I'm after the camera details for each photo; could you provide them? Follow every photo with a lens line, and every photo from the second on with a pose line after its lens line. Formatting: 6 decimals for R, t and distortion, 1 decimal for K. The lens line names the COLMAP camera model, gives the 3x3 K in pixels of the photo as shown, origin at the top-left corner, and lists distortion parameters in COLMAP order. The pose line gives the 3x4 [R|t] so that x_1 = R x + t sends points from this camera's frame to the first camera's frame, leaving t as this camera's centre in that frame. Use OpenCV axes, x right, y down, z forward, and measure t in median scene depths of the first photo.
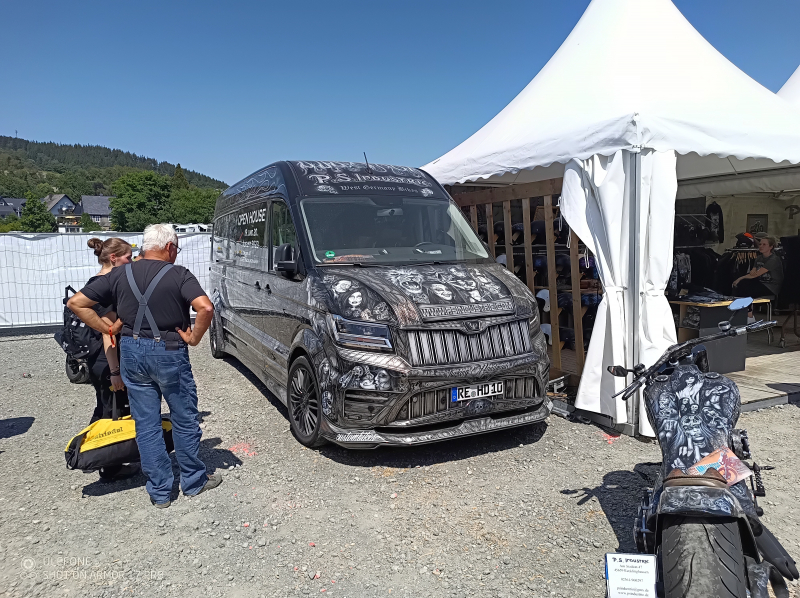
lens RADIAL K [[577.8, 0, 400.0], [0, 577.8, 299.0], [0, 0, 1]] dist [0.004323, 0.000602]
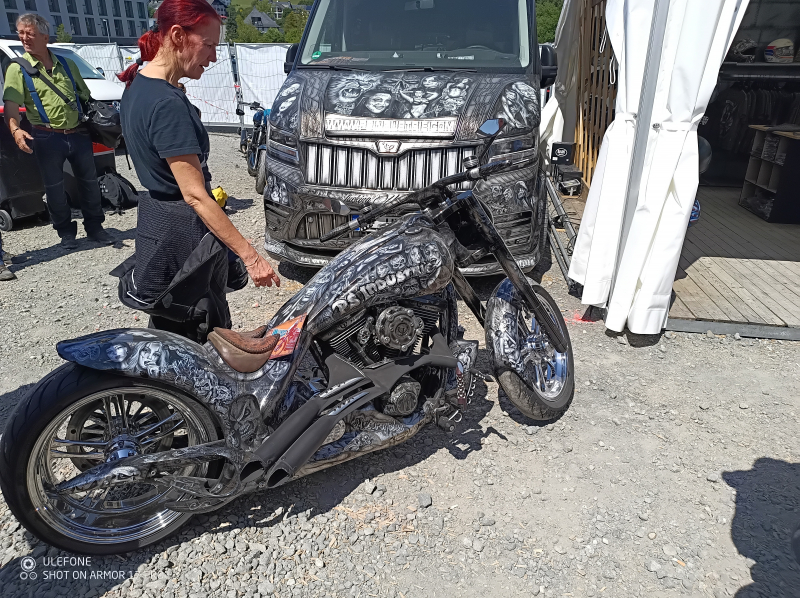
lens RADIAL K [[577.8, 0, 400.0], [0, 577.8, 299.0], [0, 0, 1]] dist [0.004323, 0.000602]
pose [[0.813335, 0.237592, -0.531070, 0.656861], [-0.077073, 0.948769, 0.306427, -0.002166], [0.576668, -0.208296, 0.789979, 0.310885]]
